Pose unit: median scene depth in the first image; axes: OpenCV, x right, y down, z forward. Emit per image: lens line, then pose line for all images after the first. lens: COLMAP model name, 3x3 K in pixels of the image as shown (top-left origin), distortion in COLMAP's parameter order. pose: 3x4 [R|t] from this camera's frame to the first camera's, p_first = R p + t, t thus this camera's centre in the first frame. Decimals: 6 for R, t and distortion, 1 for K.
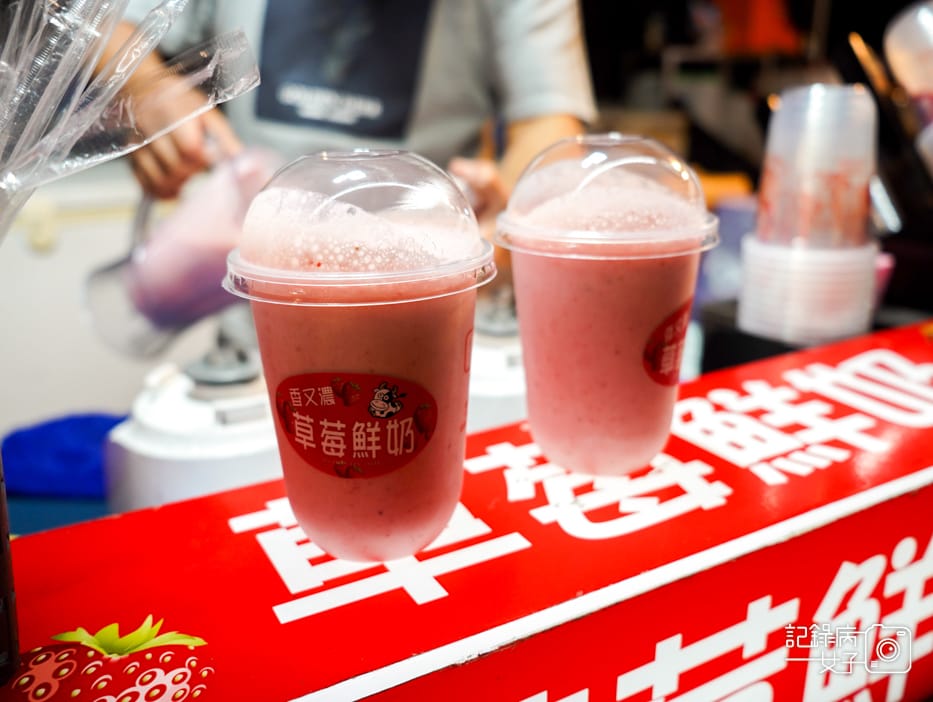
lens RADIAL K [[775.5, 0, 466.5], [0, 775.5, 351.0], [0, 0, 1]] dist [-0.008795, 0.004813]
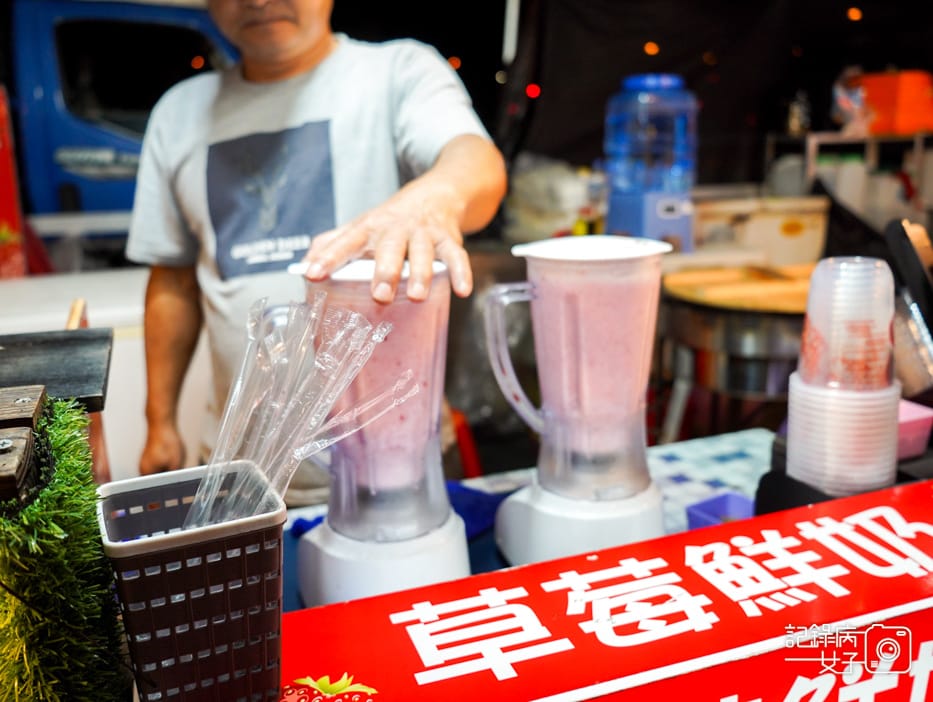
lens RADIAL K [[765.1, 0, 466.5], [0, 765.1, 351.0], [0, 0, 1]] dist [0.001733, -0.001564]
pose [[0.982112, 0.010298, -0.188016, 0.138702], [-0.025781, 0.996454, -0.080089, -0.198730], [0.186525, 0.083503, 0.978895, -0.555564]]
